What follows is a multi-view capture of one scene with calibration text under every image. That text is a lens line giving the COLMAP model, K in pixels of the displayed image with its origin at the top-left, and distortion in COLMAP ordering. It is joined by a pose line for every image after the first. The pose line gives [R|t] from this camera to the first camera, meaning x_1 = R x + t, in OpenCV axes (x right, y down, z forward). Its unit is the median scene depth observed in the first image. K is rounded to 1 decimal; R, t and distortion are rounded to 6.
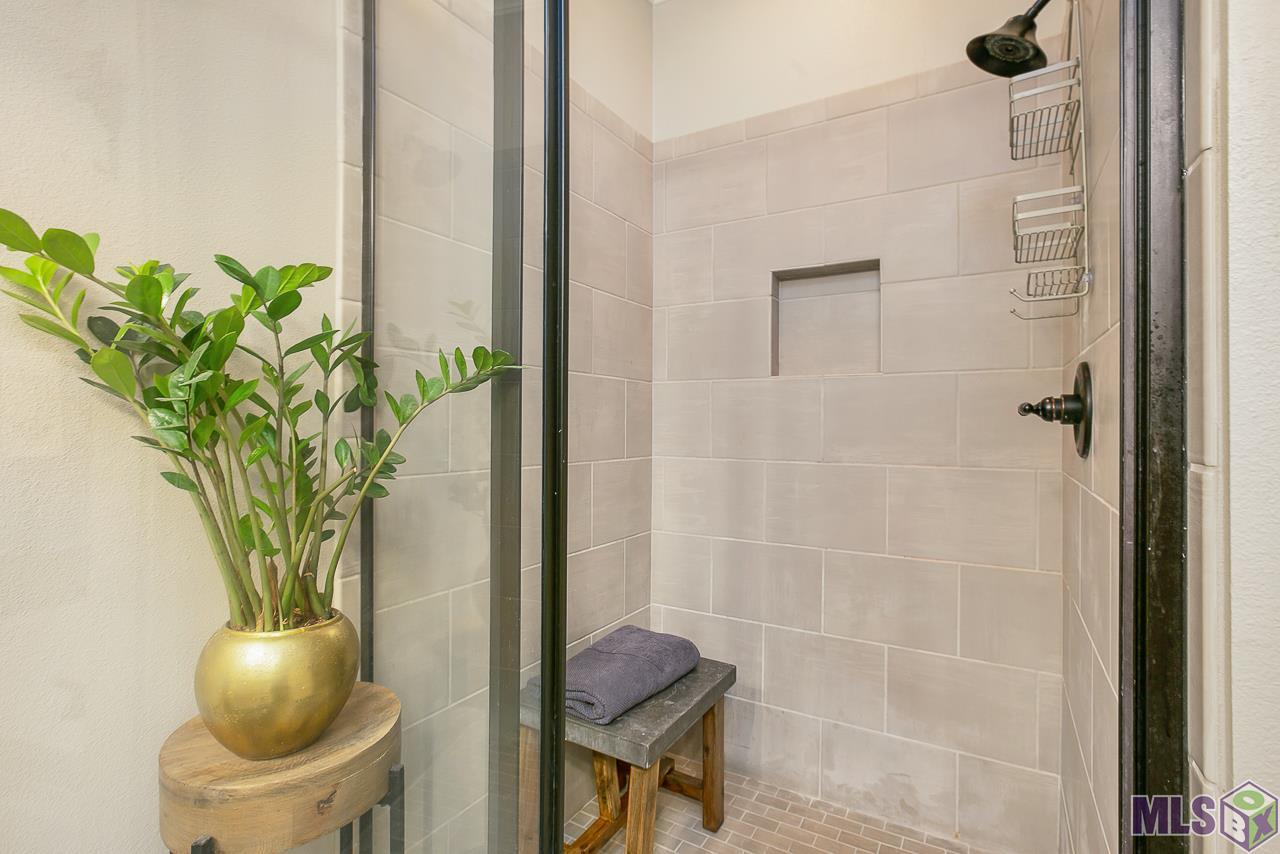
lens RADIAL K [[610.2, 0, 638.9], [0, 610.2, 424.3], [0, 0, 1]] dist [-0.029667, 0.008356]
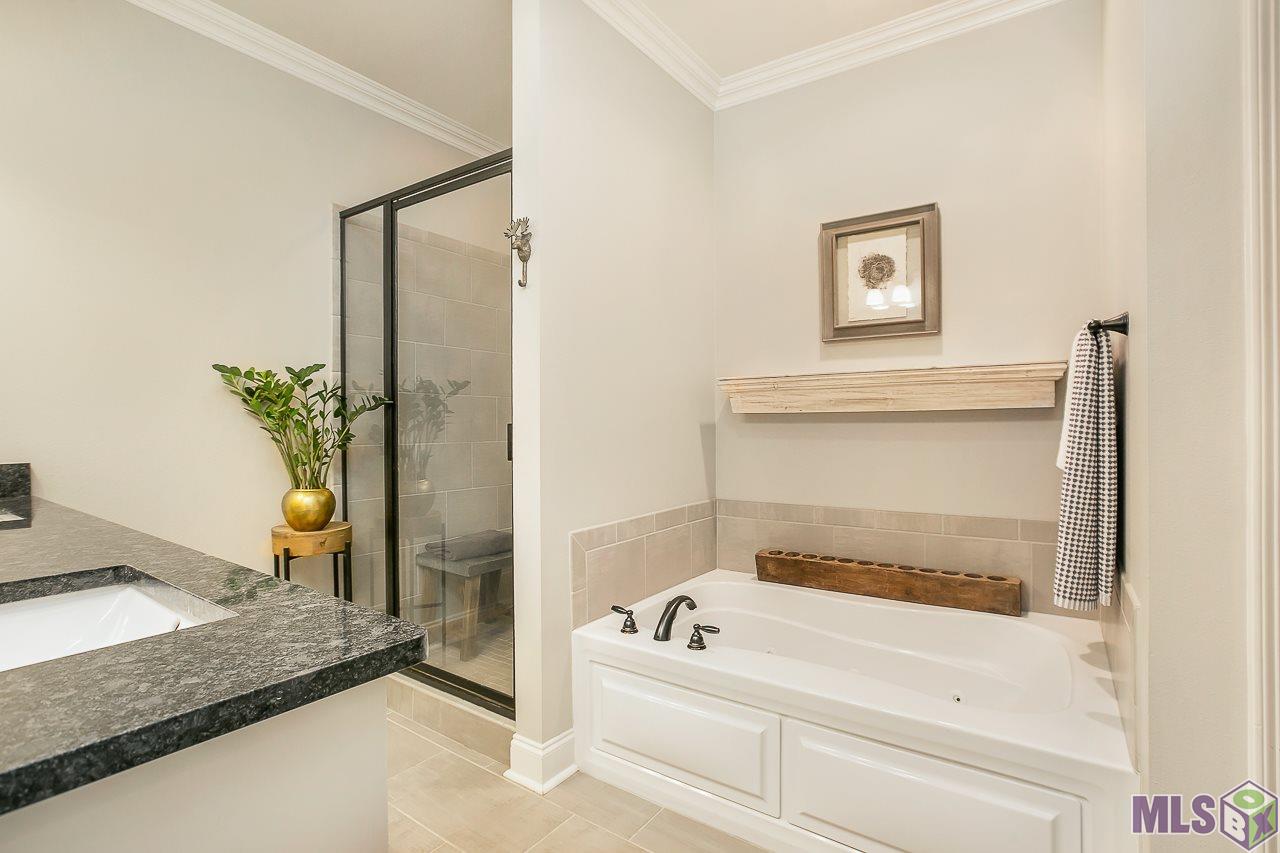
lens RADIAL K [[610.2, 0, 635.8], [0, 610.2, 428.1], [0, 0, 1]] dist [-0.029667, 0.008356]
pose [[0.998025, -0.005597, -0.062568, 1.165884], [0.006484, 0.999881, 0.013994, -0.004115], [0.062483, -0.014372, 0.997943, -1.807508]]
